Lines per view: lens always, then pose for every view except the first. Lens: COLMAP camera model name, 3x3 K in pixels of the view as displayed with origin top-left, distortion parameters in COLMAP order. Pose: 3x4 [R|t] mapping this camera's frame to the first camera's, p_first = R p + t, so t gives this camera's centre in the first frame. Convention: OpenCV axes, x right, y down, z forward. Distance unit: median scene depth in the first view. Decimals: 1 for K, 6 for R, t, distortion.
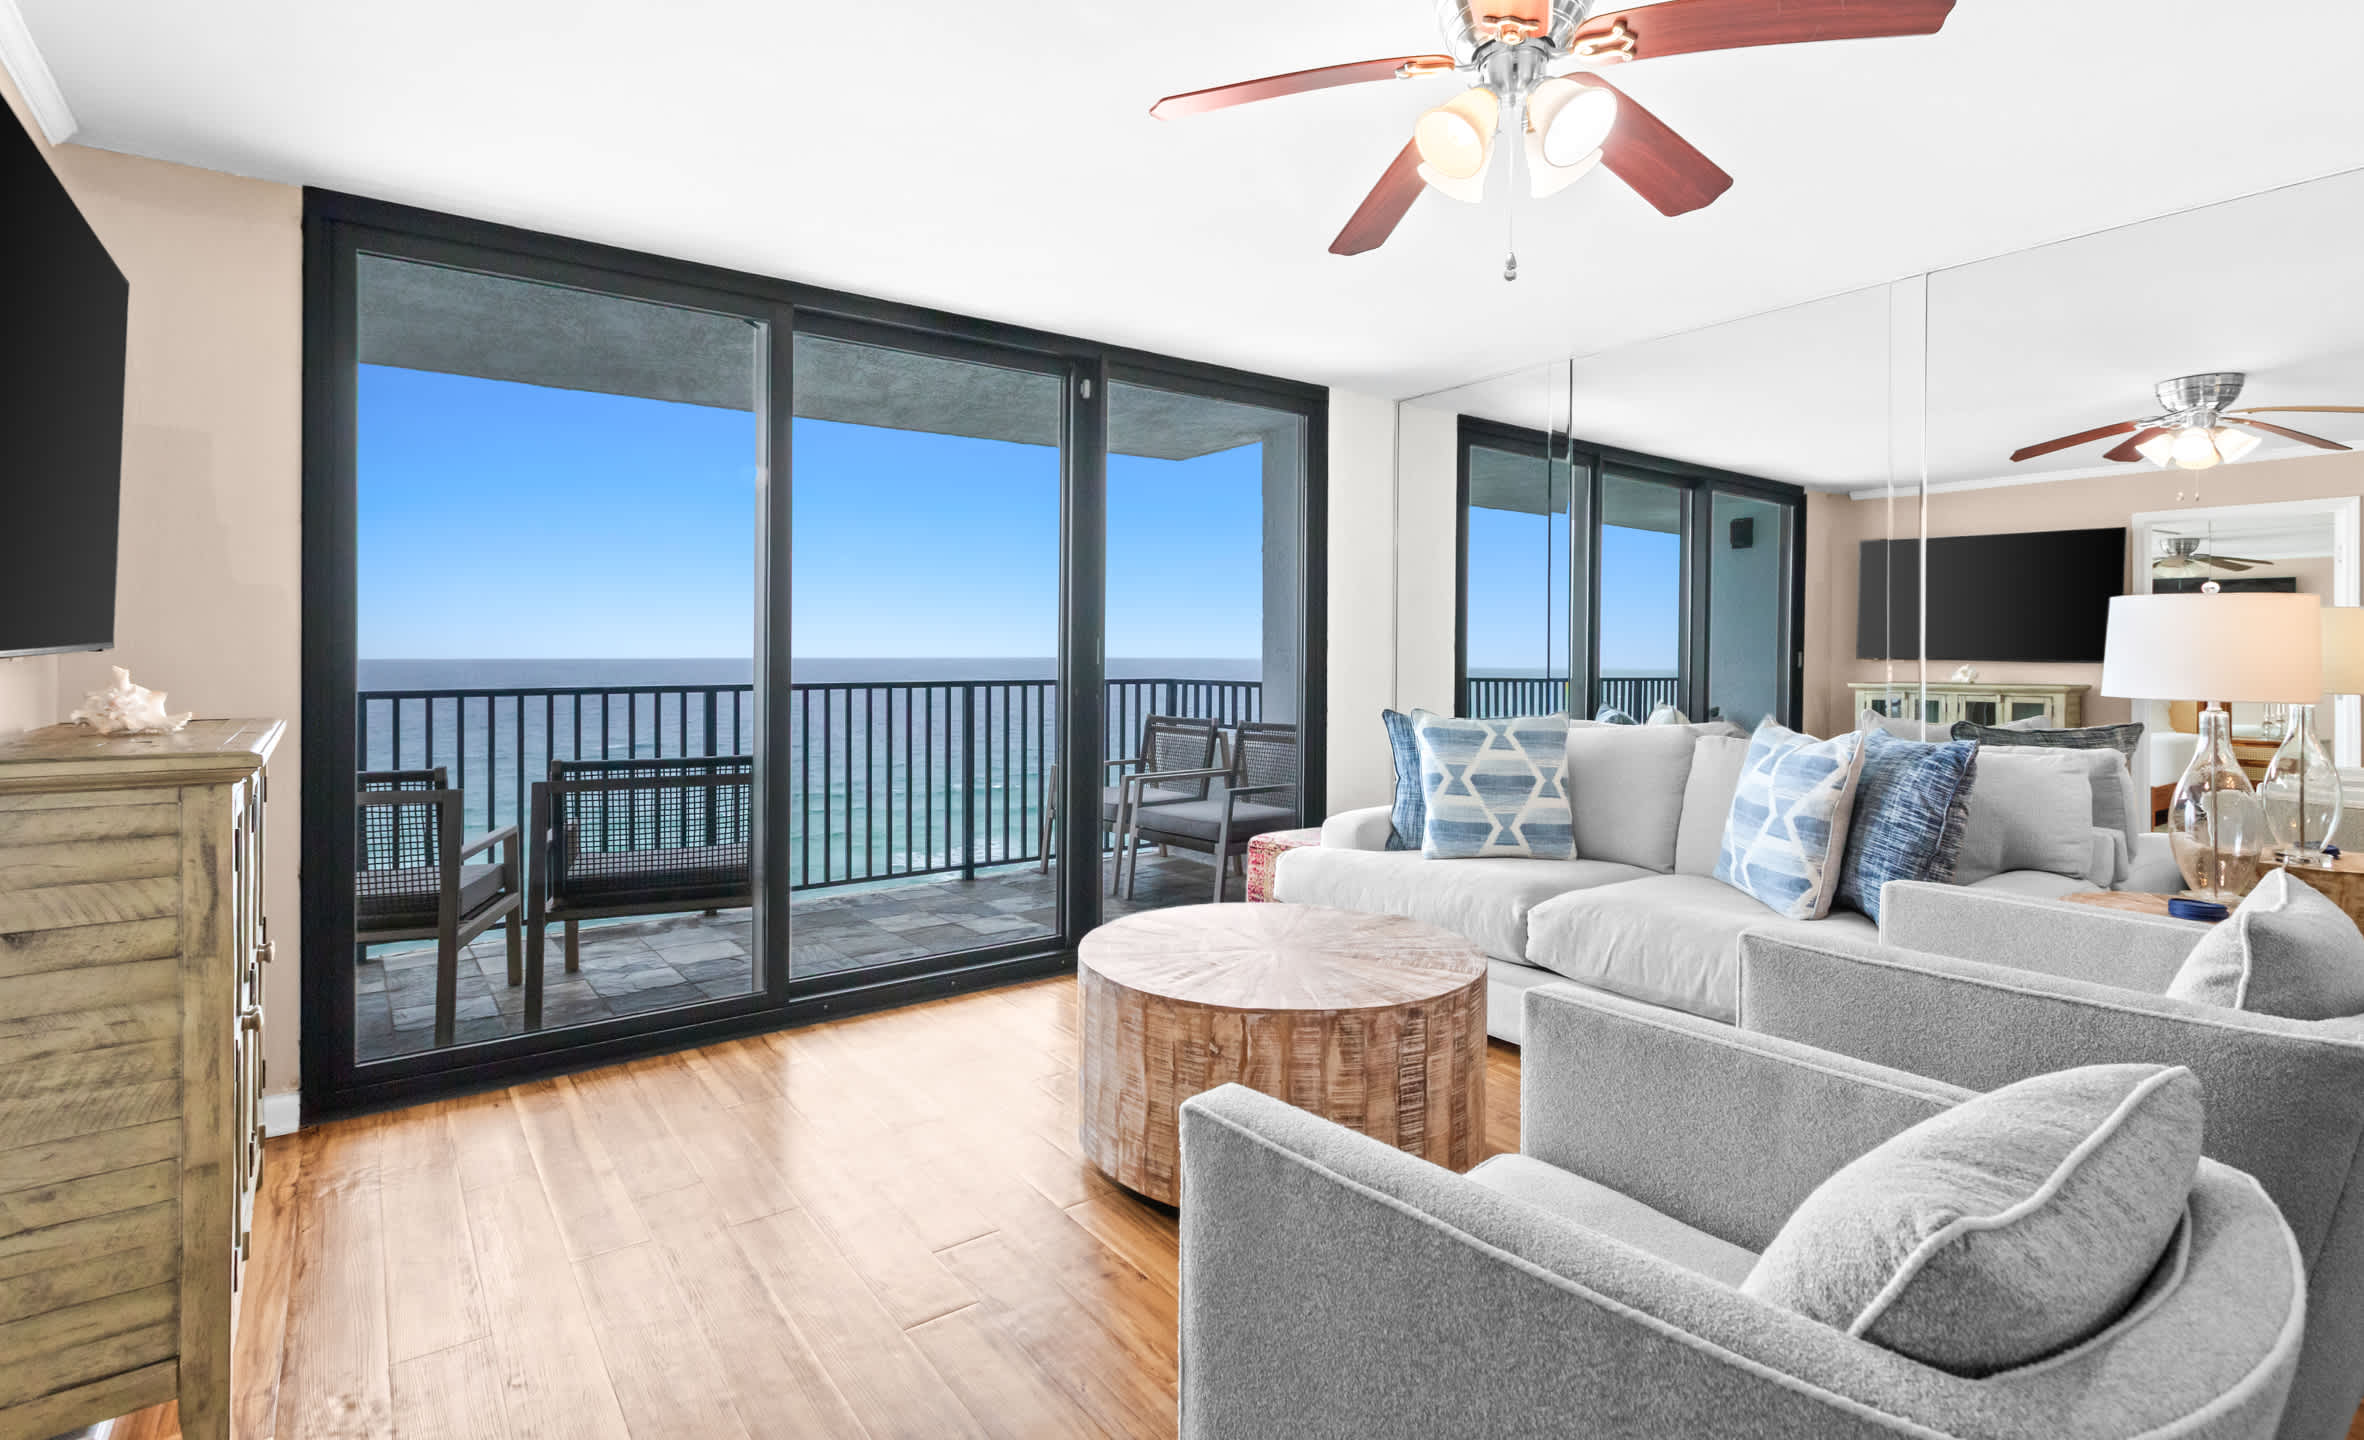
lens RADIAL K [[1137.4, 0, 1137.7], [0, 1137.4, 657.2], [0, 0, 1]] dist [0.002411, -0.002084]
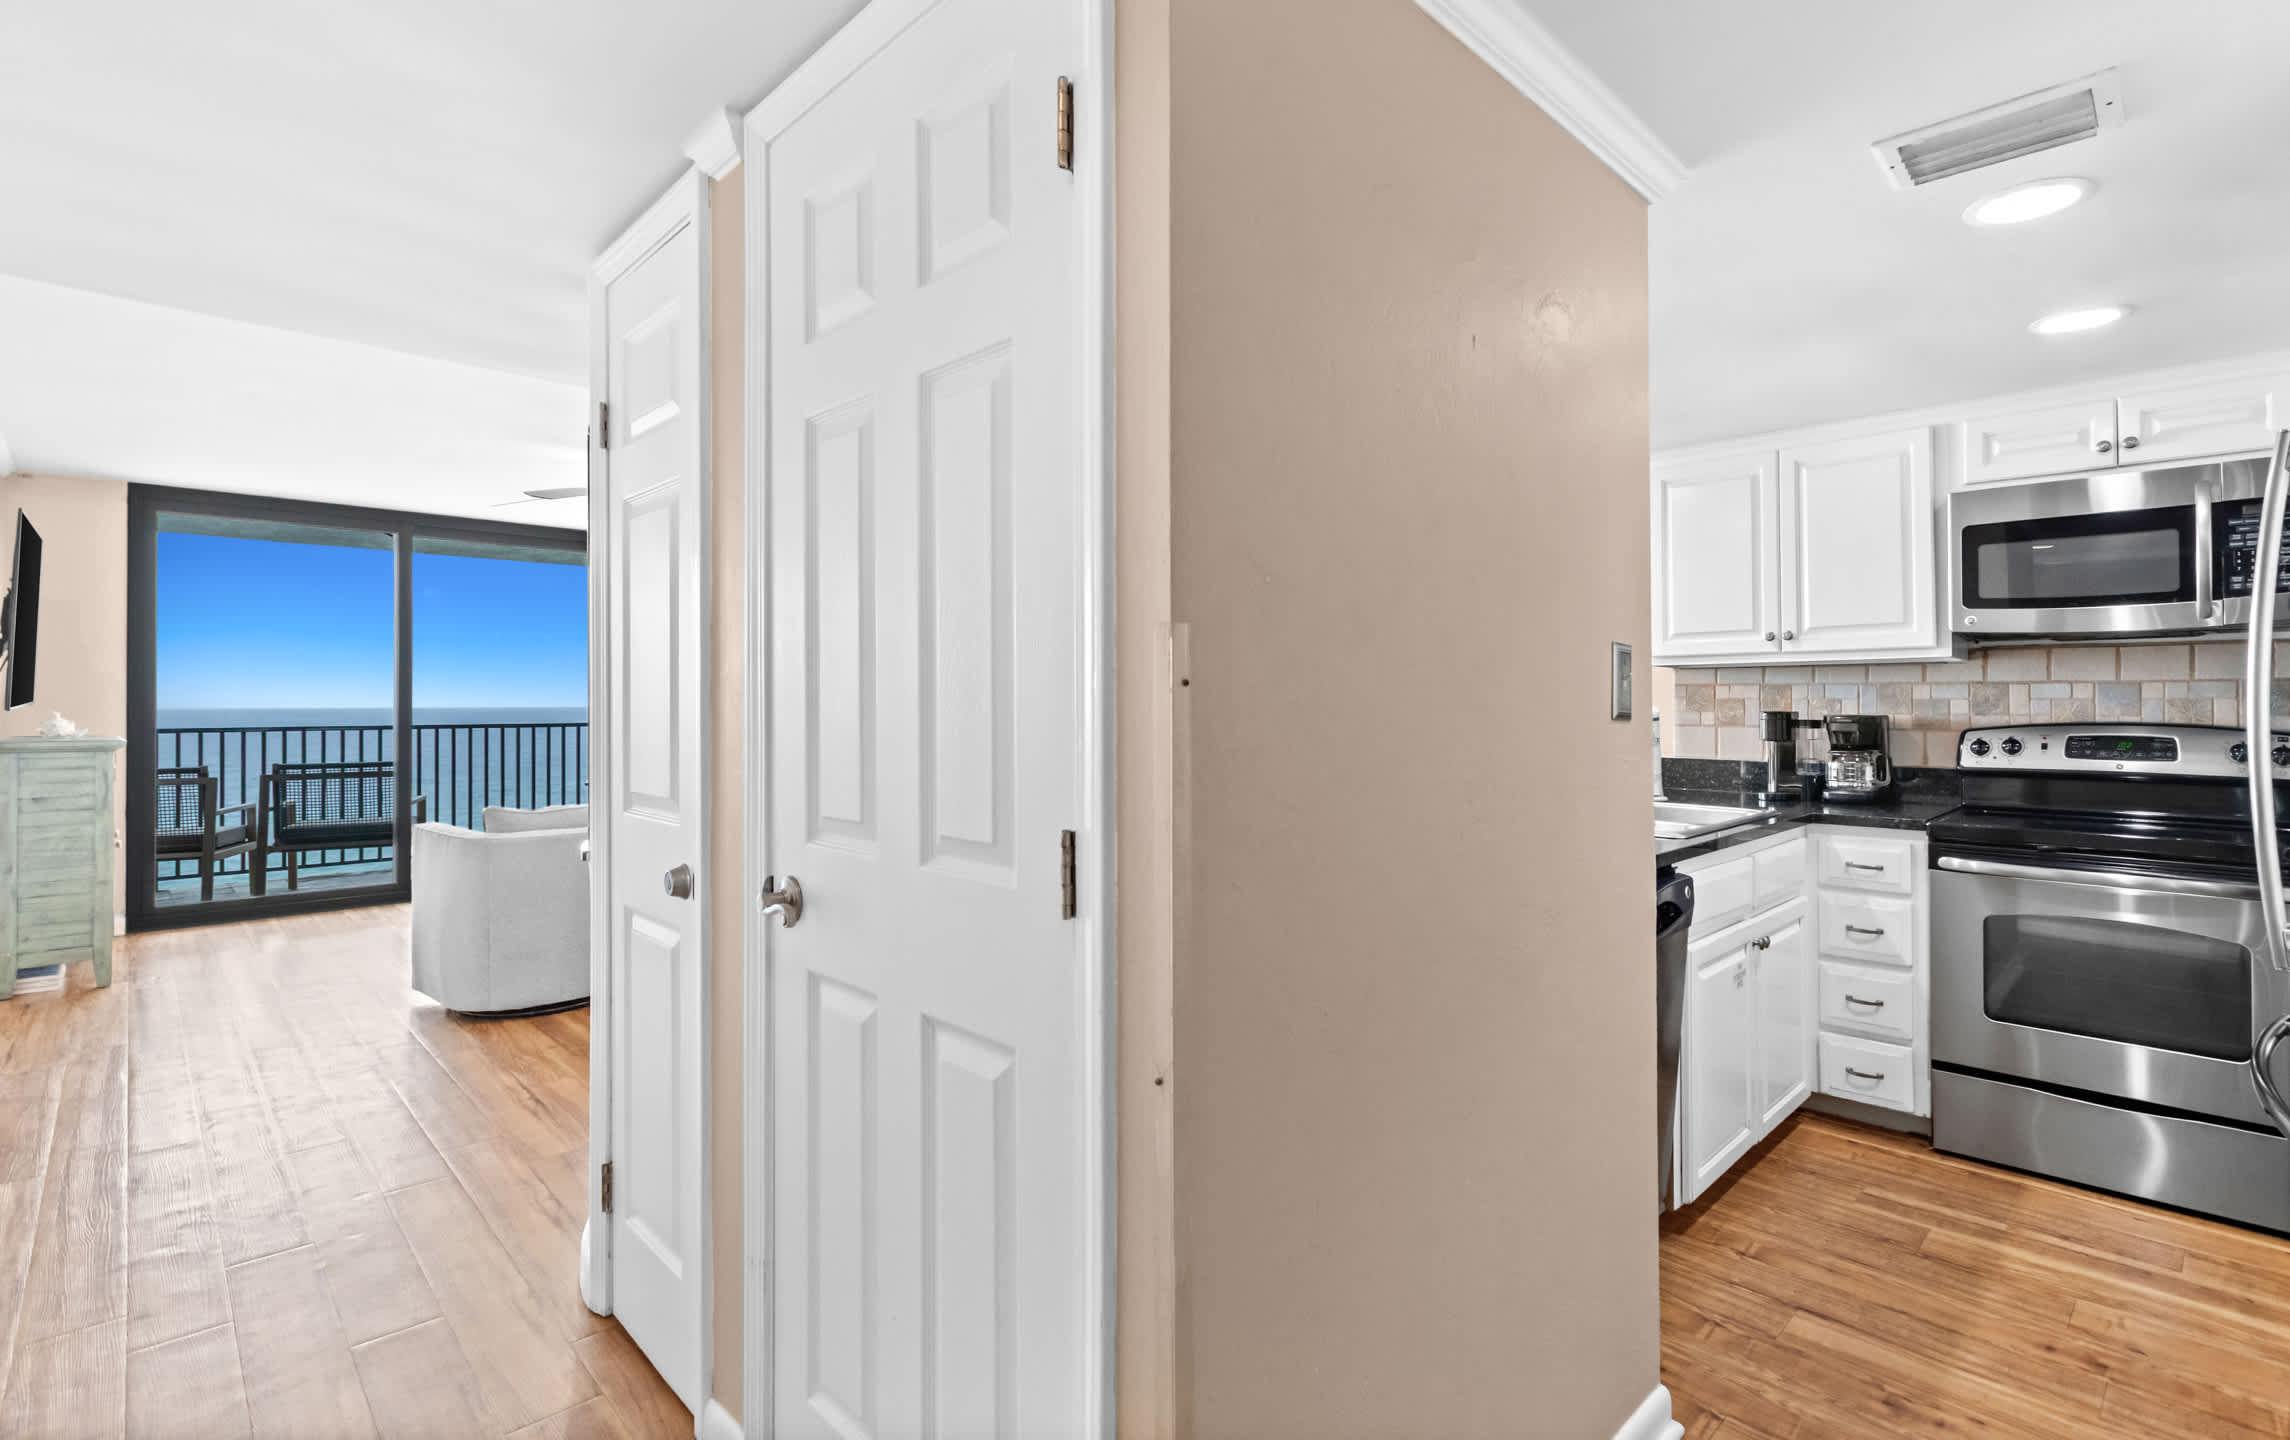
lens RADIAL K [[1065.3, 0, 1132.7], [0, 1065.3, 705.8], [0, 0, 1]] dist [0.001994, 0.000109]
pose [[0.988529, -0.002690, 0.151006, 0.568129], [0.003385, 0.999985, -0.004349, 0.007465], [-0.150992, 0.004810, 0.988523, -0.869470]]
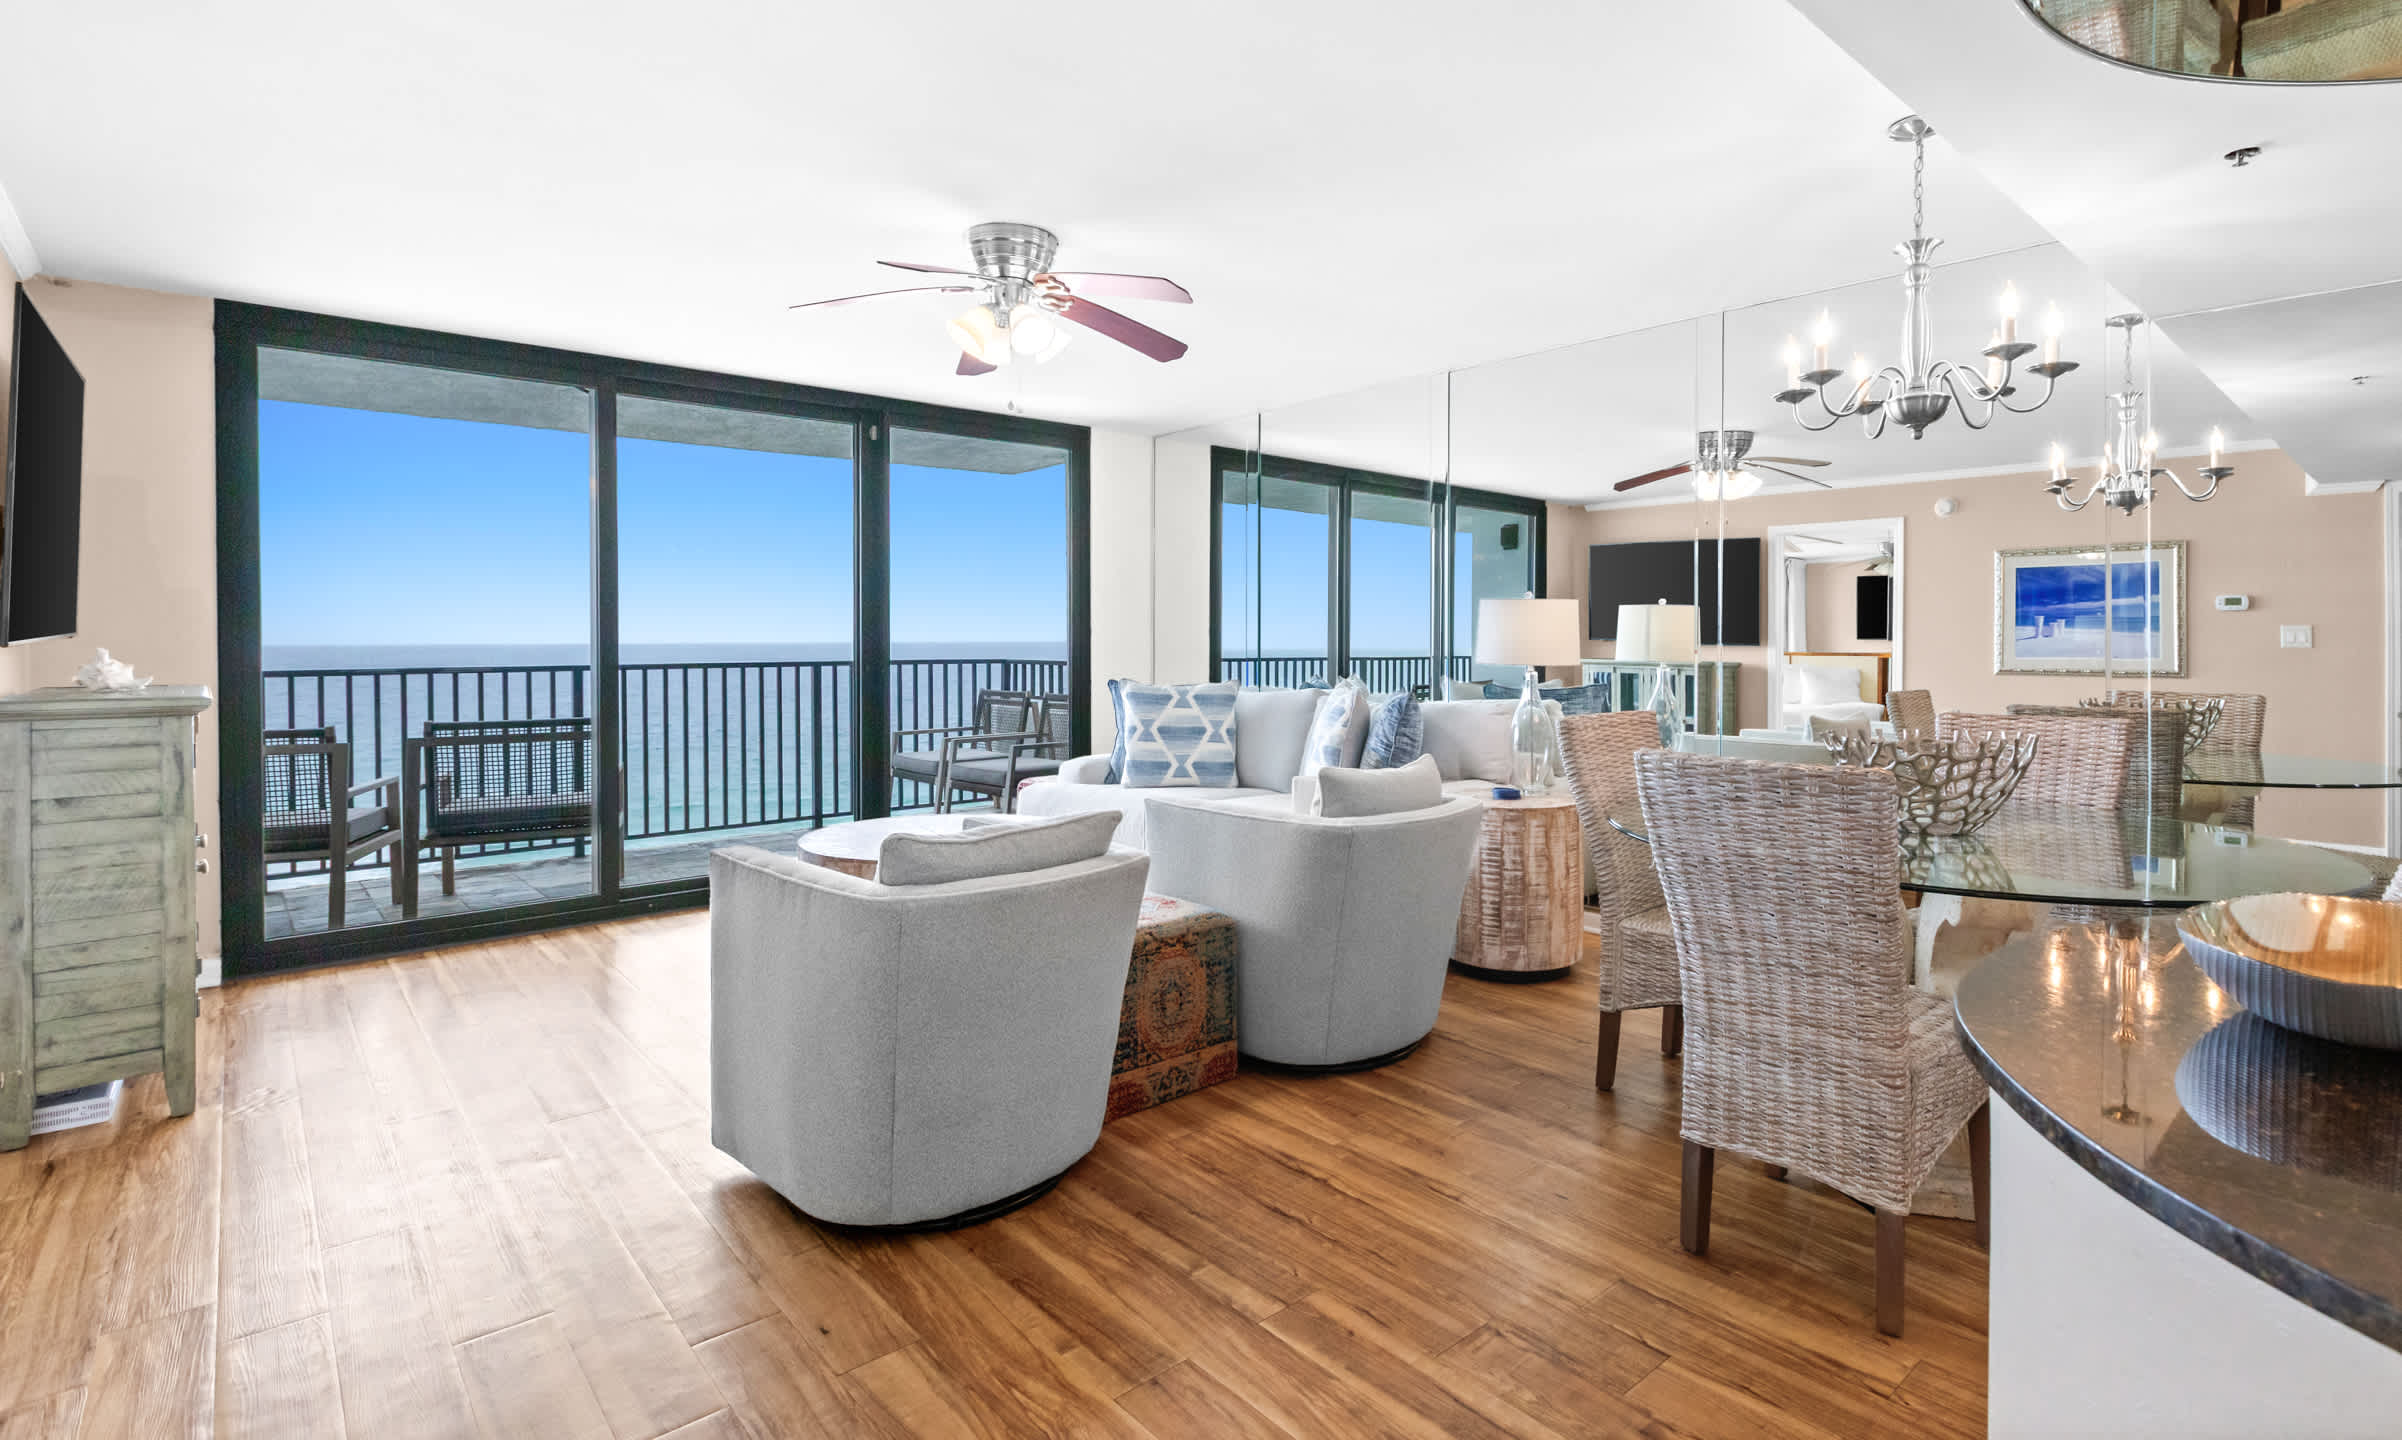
lens RADIAL K [[1155.6, 0, 1257.4], [0, 1155.6, 656.5], [0, 0, 1]] dist [0.002411, -0.002084]
pose [[0.992565, -0.004692, 0.121628, 0.243563], [0.003097, 0.999907, 0.013295, 0.001769], [-0.121679, -0.012820, 0.992487, -0.384056]]
